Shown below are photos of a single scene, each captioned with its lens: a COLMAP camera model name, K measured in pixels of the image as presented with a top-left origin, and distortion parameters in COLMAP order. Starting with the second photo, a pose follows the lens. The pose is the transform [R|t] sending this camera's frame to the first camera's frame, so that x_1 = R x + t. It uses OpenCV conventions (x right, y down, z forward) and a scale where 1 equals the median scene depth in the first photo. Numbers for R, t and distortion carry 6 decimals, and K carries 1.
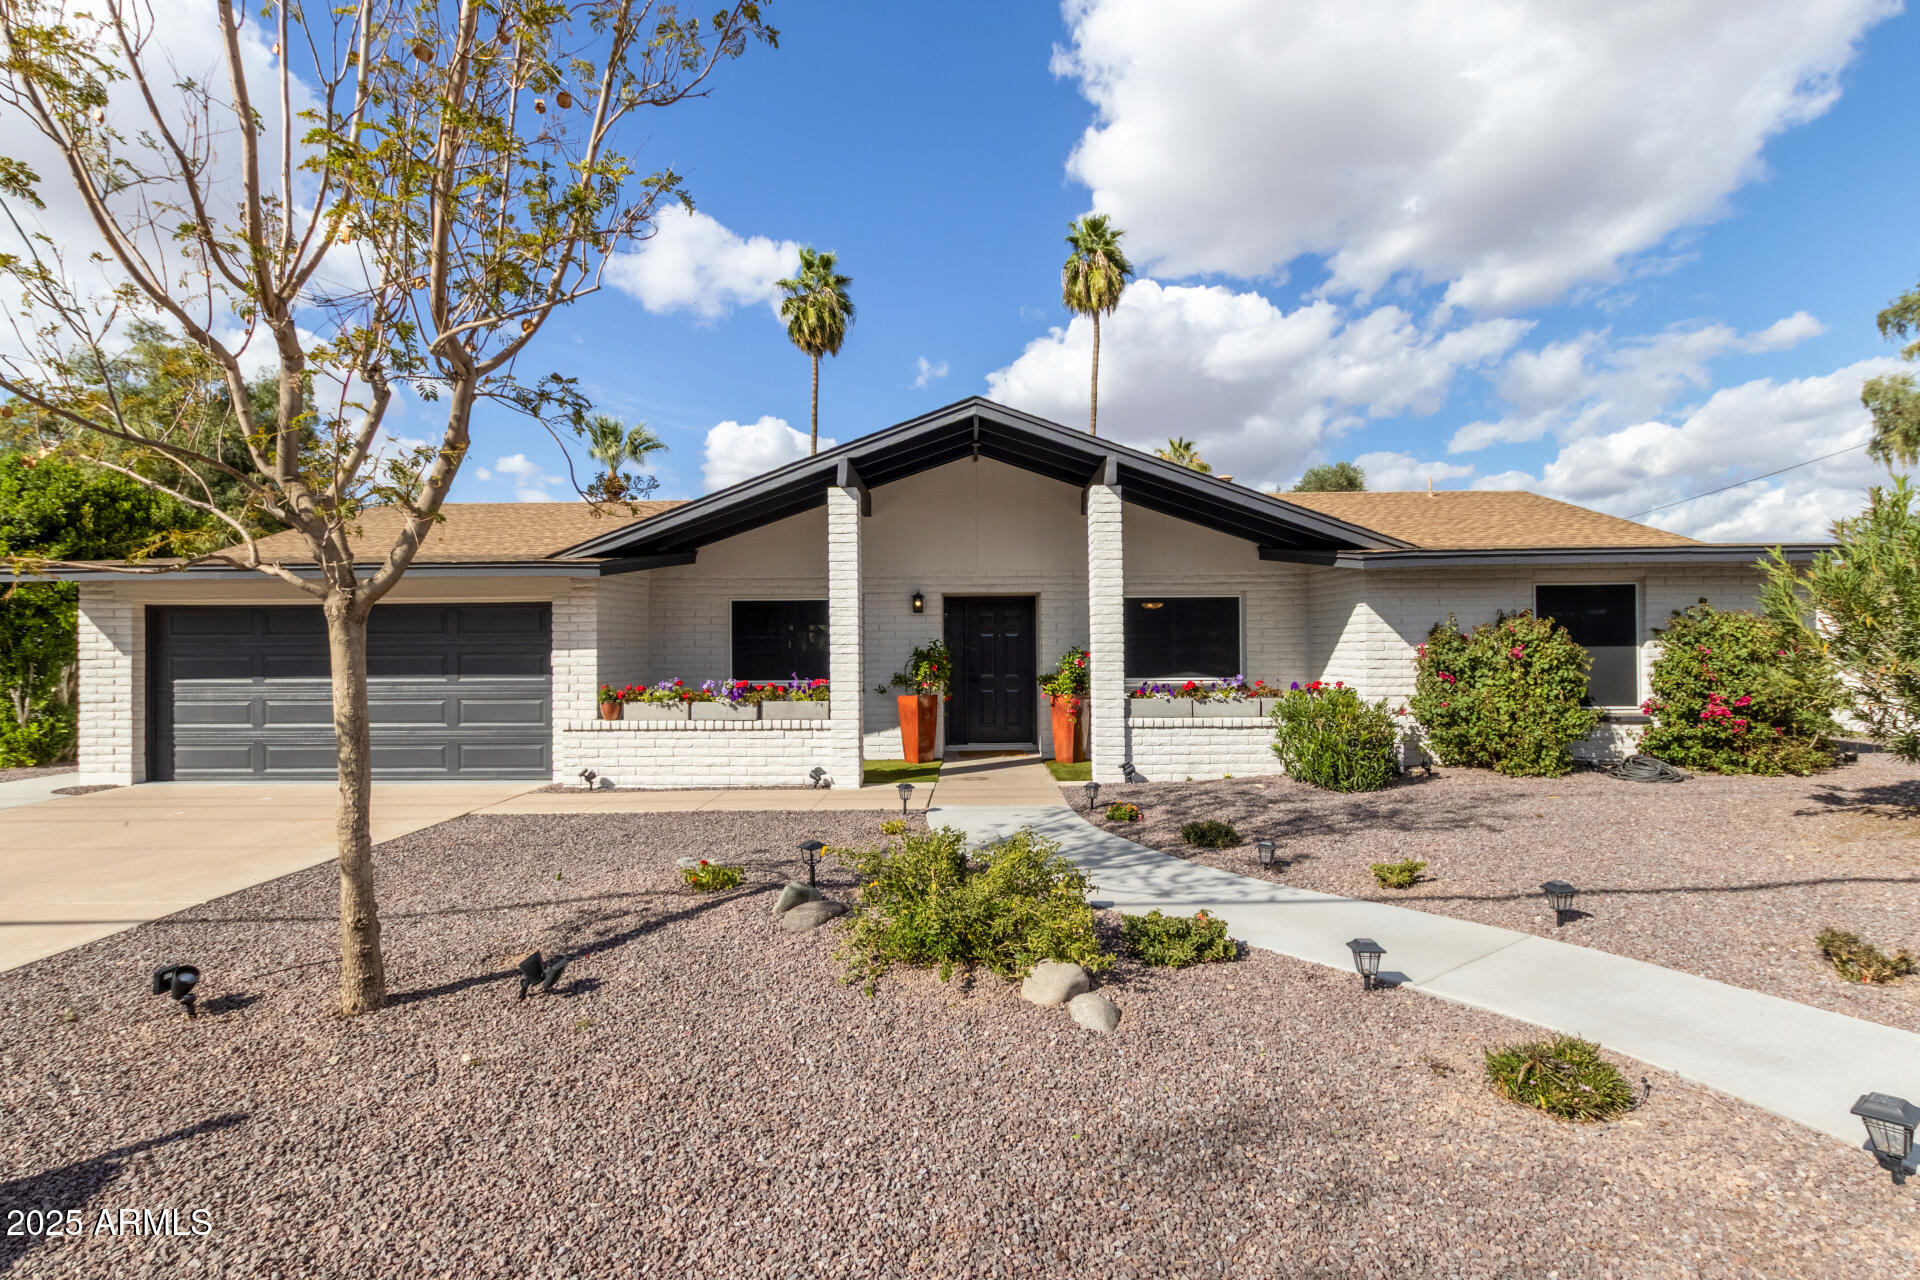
lens RADIAL K [[880.7, 0, 949.7], [0, 880.7, 639.0], [0, 0, 1]] dist [0.009998, -0.003674]
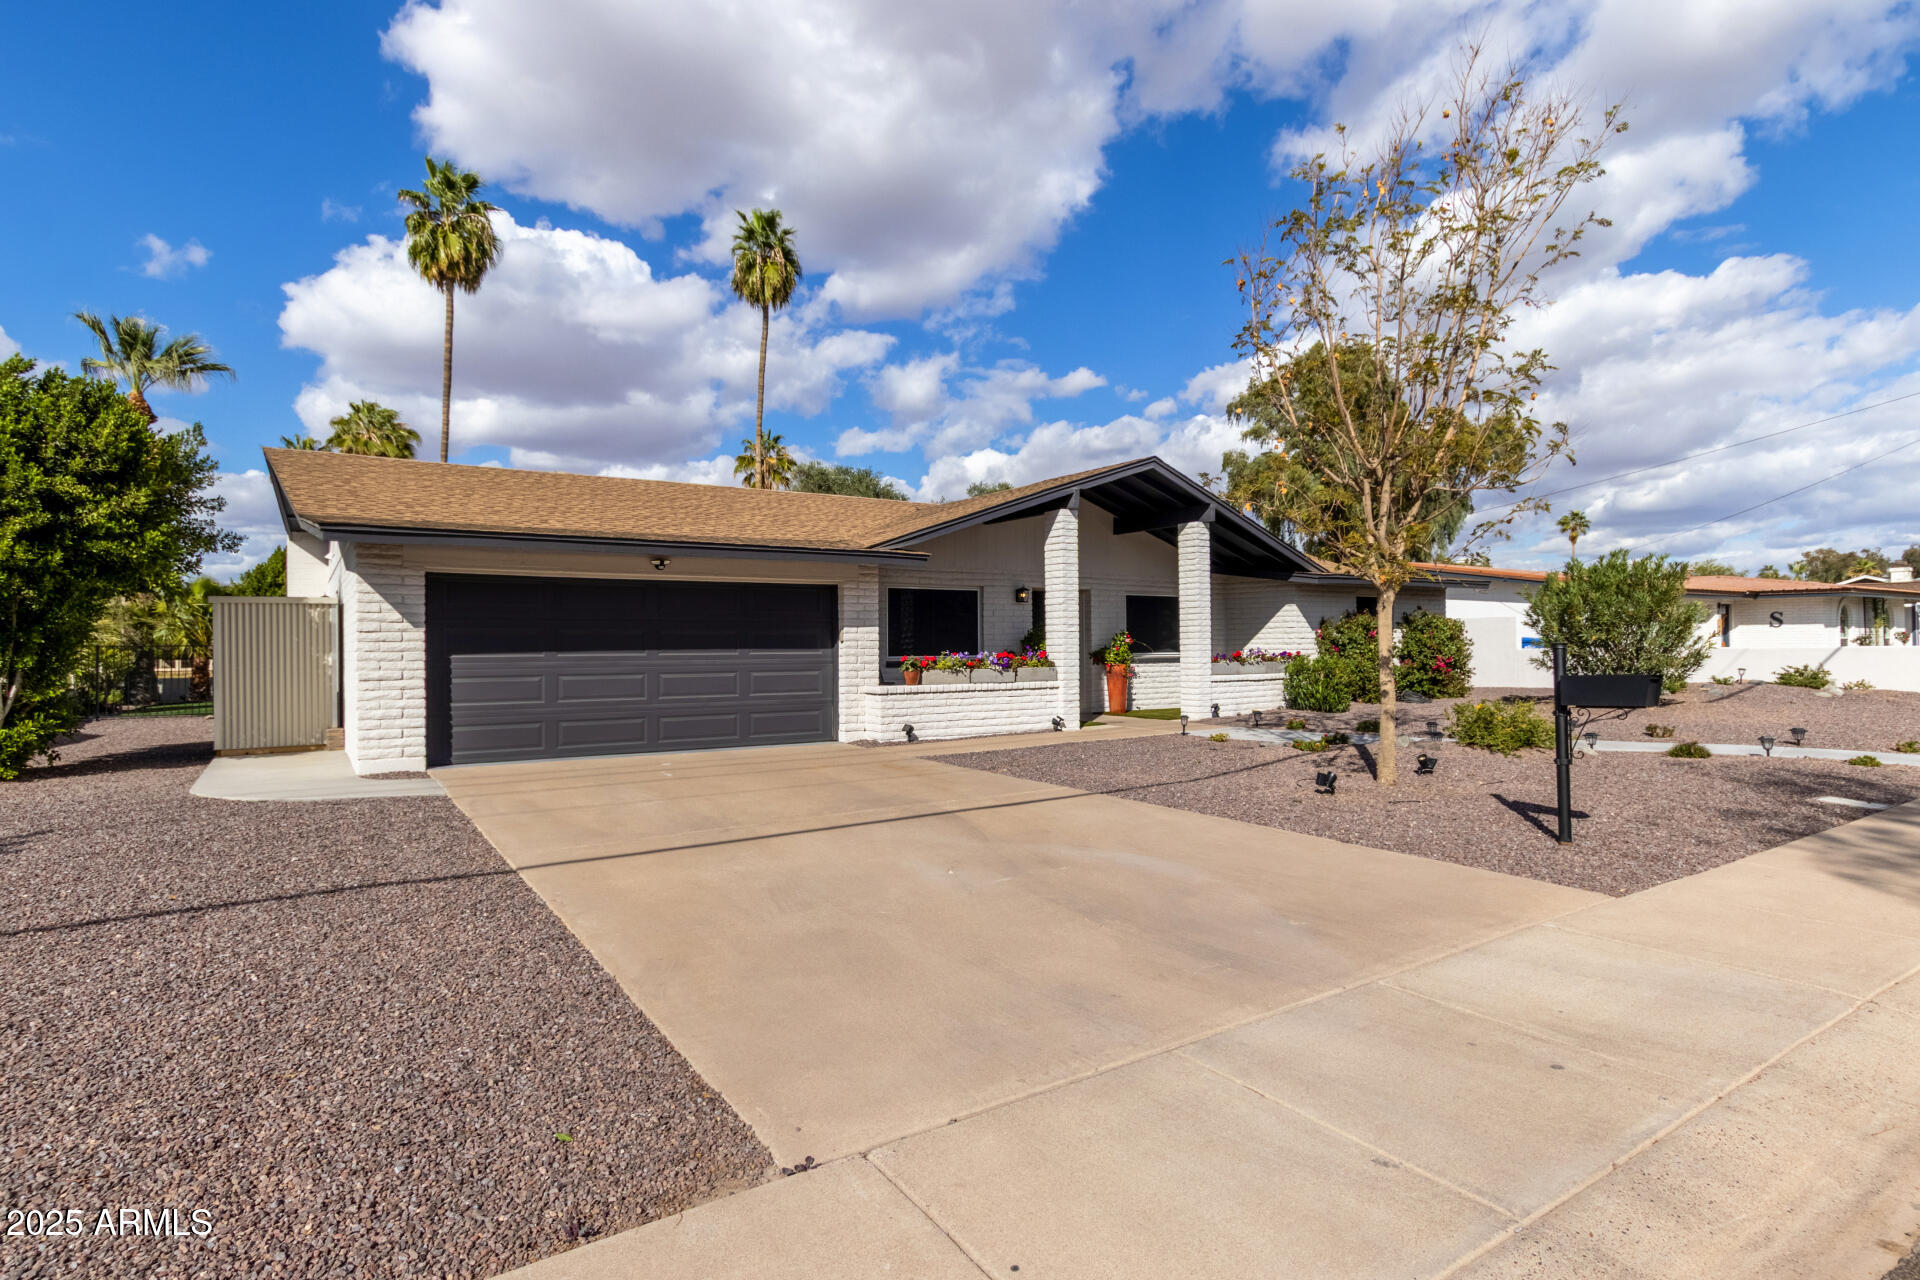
lens RADIAL K [[1003.3, 0, 926.2], [0, 1003.3, 641.5], [0, 0, 1]] dist [-0.005227, -0.000034]
pose [[0.823836, 0.004217, 0.566812, -1.106632], [-0.005895, 0.999982, 0.001128, 0.029297], [-0.566797, -0.004271, 0.823846, -0.141869]]
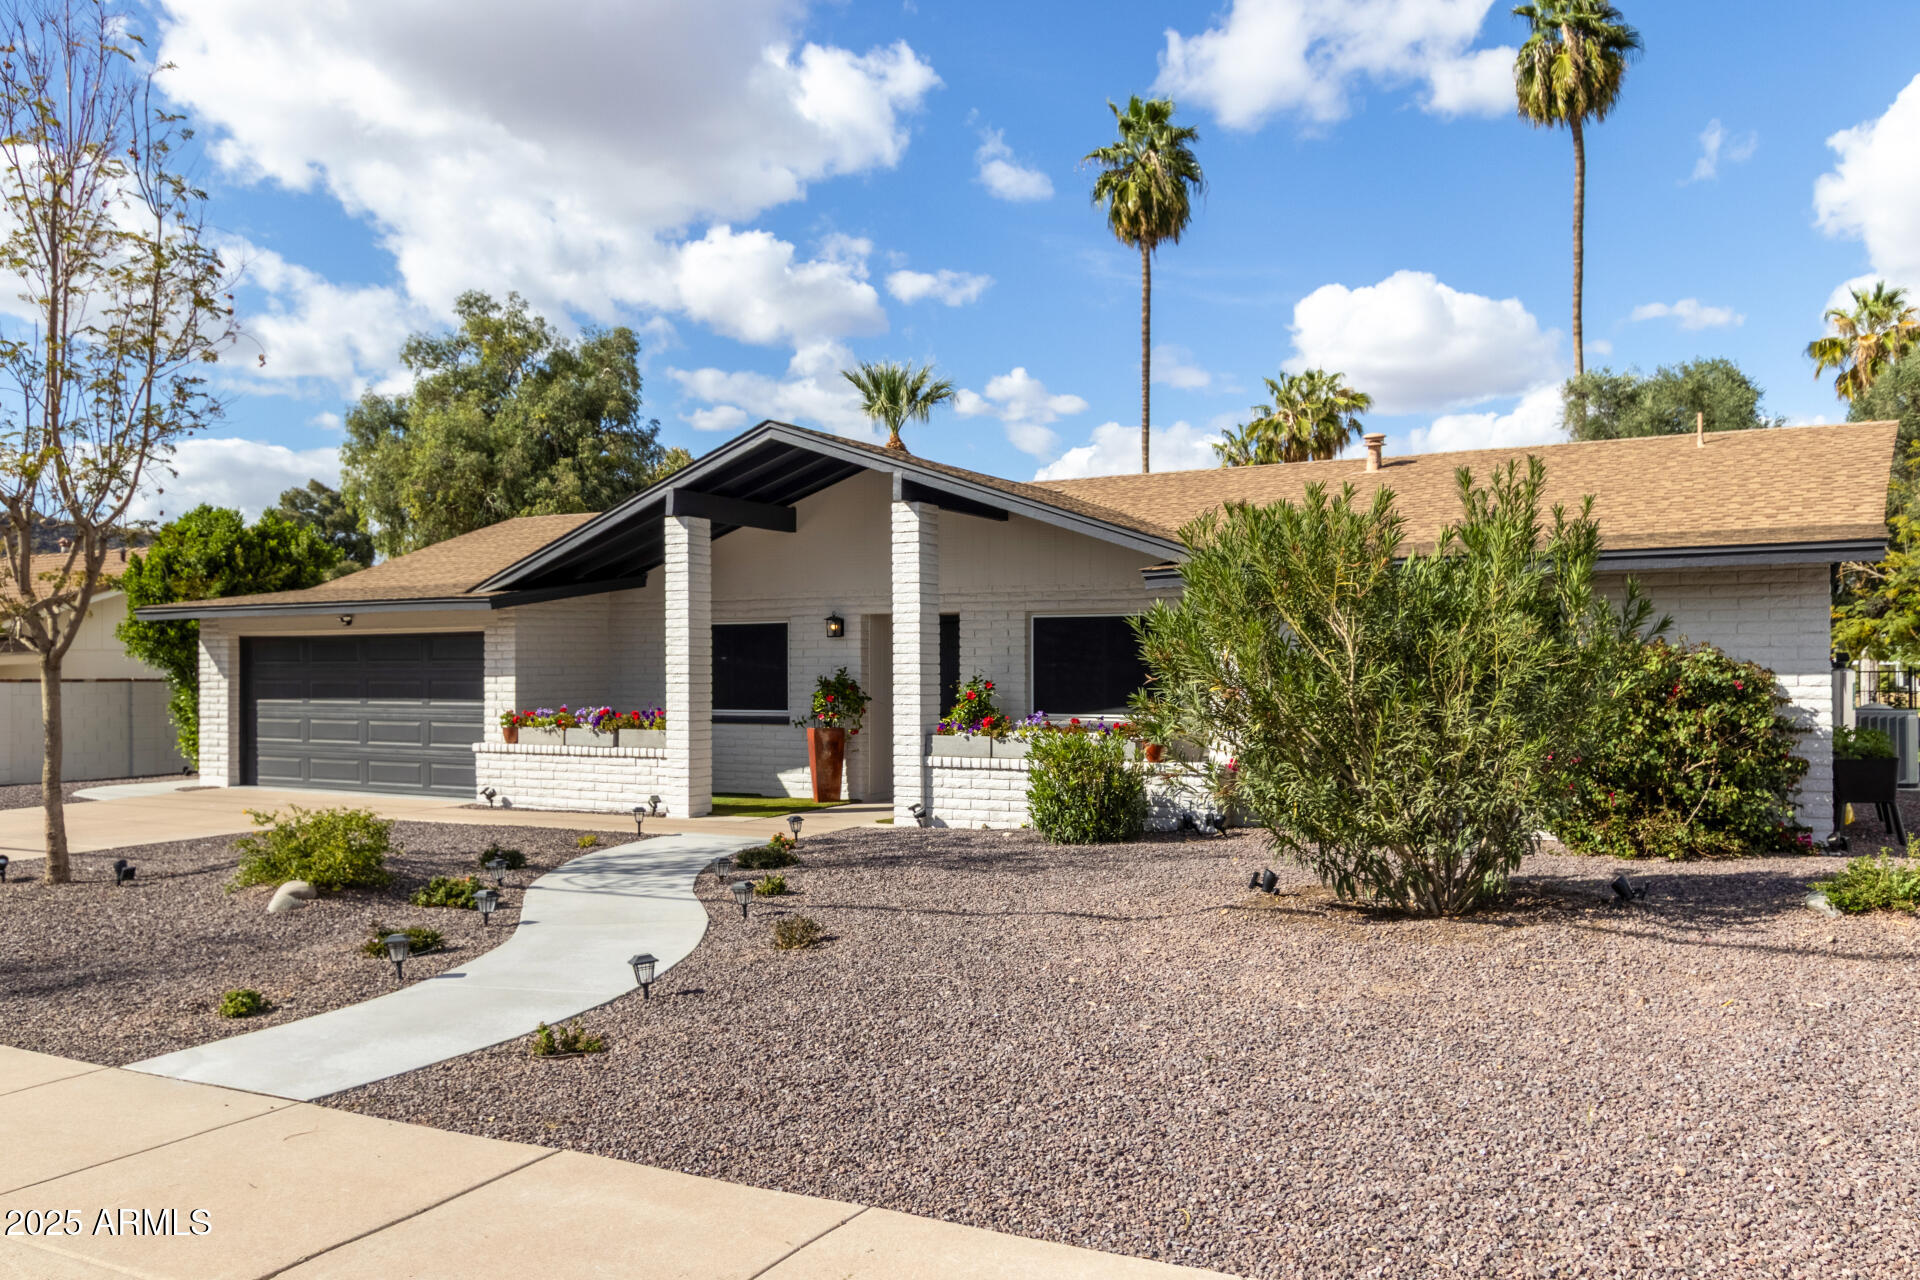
lens RADIAL K [[1424.7, 0, 959.2], [0, 1424.7, 650.1], [0, 0, 1]] dist [0.003387, 0.002054]
pose [[0.894554, -0.001498, -0.446957, 0.833141], [0.002420, 0.999996, 0.001492, -0.020961], [0.446953, -0.002417, 0.894554, -0.284117]]
